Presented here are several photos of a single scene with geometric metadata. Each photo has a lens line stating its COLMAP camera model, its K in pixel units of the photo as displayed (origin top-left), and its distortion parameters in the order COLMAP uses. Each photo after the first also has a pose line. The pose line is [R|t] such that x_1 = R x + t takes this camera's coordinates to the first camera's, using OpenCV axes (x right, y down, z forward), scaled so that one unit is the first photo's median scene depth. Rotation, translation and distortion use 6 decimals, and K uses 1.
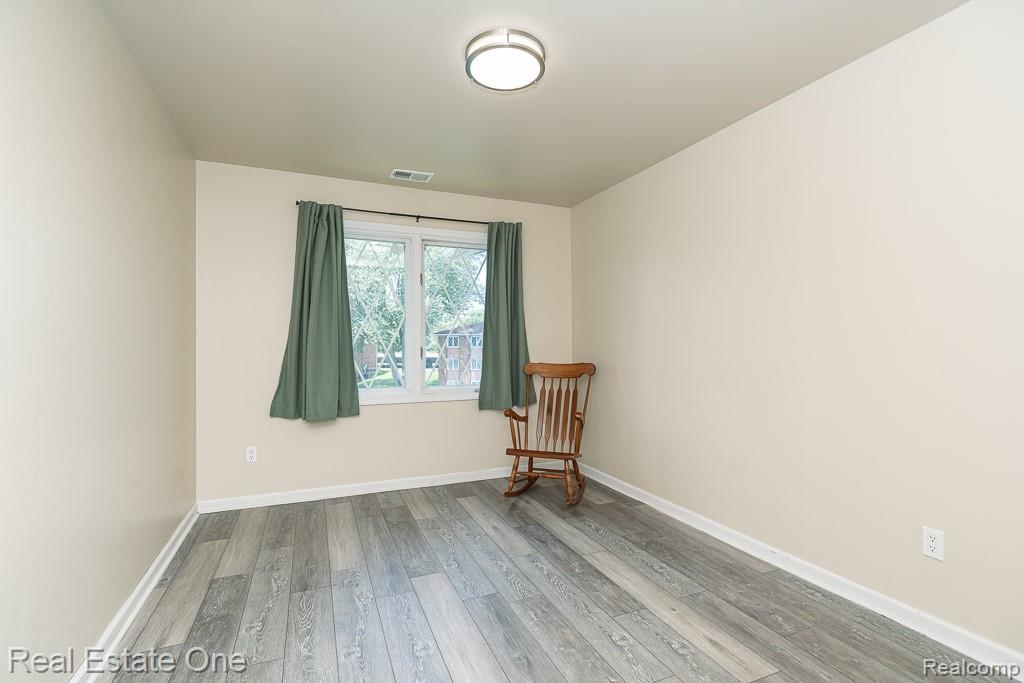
lens RADIAL K [[478.7, 0, 508.2], [0, 478.7, 337.3], [0, 0, 1]] dist [-0.009594, 0.003330]
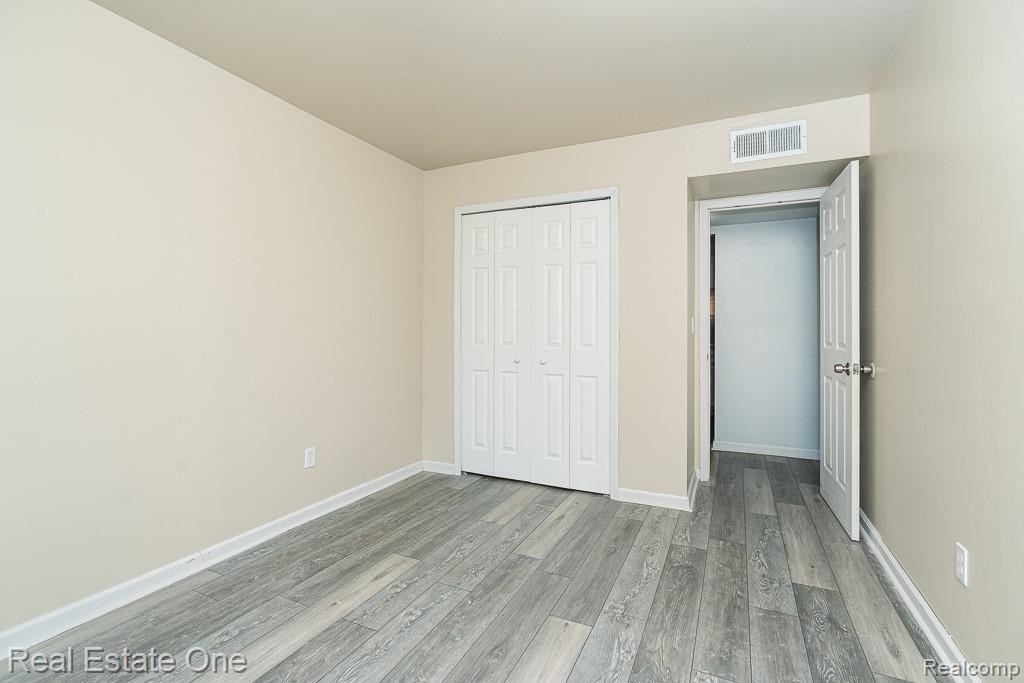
lens RADIAL K [[478.7, 0, 518.1], [0, 478.7, 335.8], [0, 0, 1]] dist [-0.009594, 0.003330]
pose [[-0.683213, -0.006538, 0.730190, -0.592417], [-0.010101, 0.999949, -0.000498, 0.035548], [-0.730149, -0.007716, -0.683244, 1.390021]]
